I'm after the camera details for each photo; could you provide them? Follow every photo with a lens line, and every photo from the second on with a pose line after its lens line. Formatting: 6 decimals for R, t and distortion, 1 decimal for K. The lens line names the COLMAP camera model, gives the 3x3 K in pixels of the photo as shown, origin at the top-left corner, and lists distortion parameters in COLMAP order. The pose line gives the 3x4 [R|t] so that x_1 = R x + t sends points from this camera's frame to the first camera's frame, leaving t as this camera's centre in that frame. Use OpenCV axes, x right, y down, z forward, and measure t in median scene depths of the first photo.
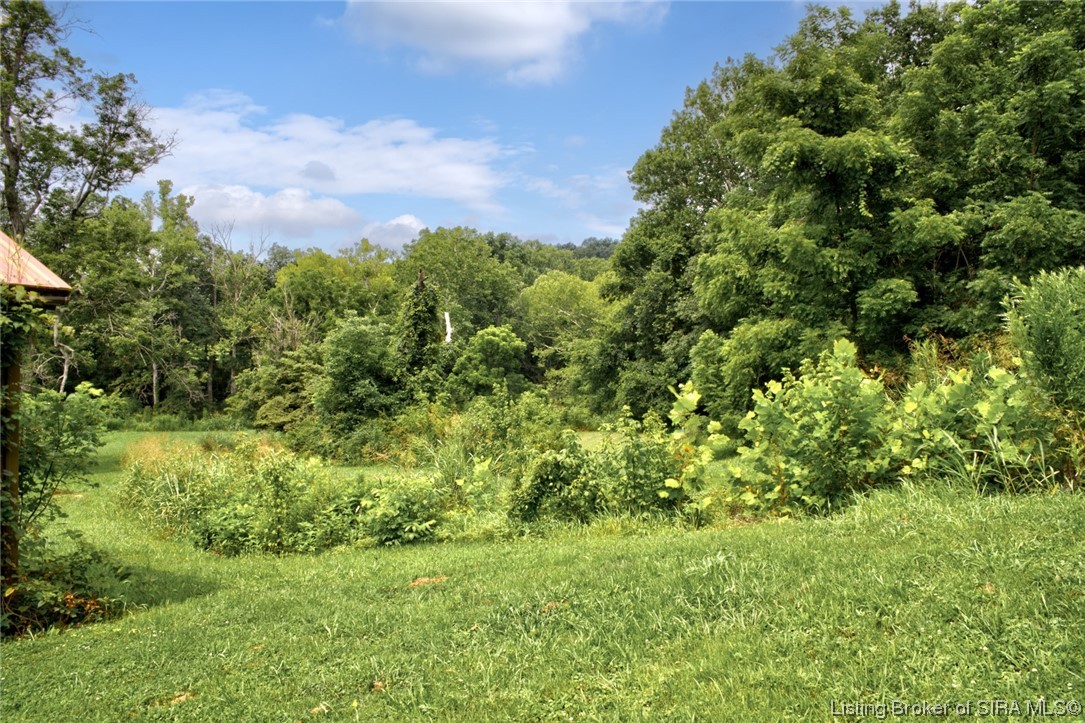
lens RADIAL K [[815.7, 0, 546.7], [0, 815.7, 363.0], [0, 0, 1]] dist [-0.003693, 0.004577]
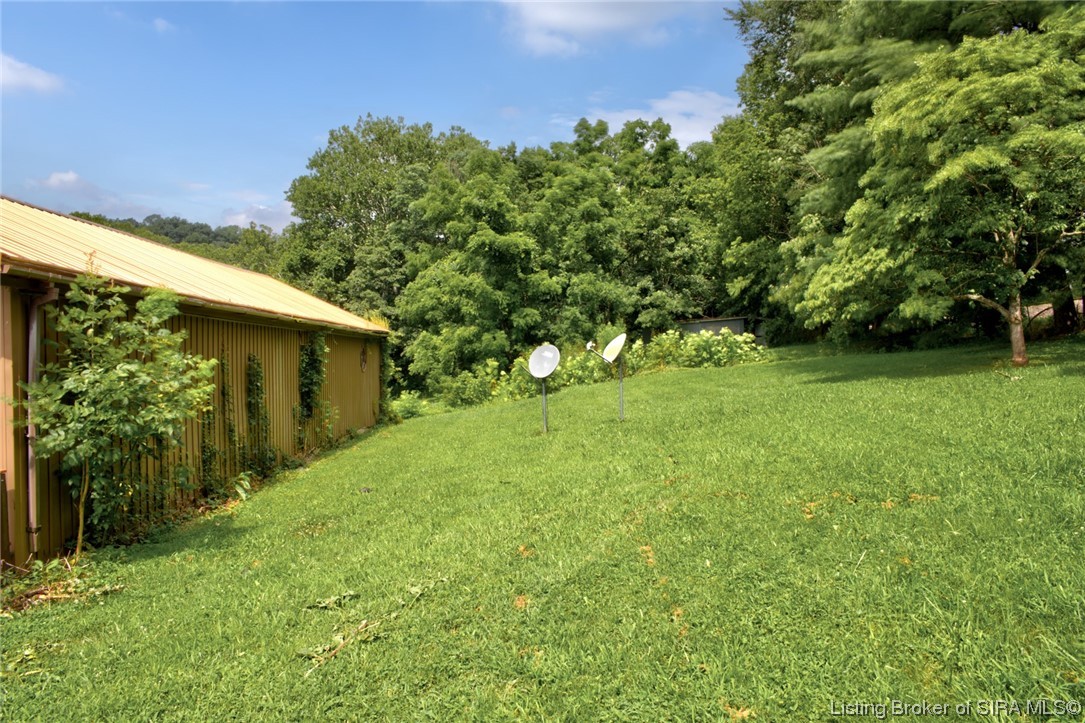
lens RADIAL K [[757.5, 0, 542.2], [0, 757.5, 361.4], [0, 0, 1]] dist [-0.002196, 0.003601]
pose [[0.865082, -0.000452, 0.501630, -0.455417], [-0.008475, 0.999844, 0.015516, -0.002410], [-0.501559, -0.017674, 0.864943, -0.598224]]
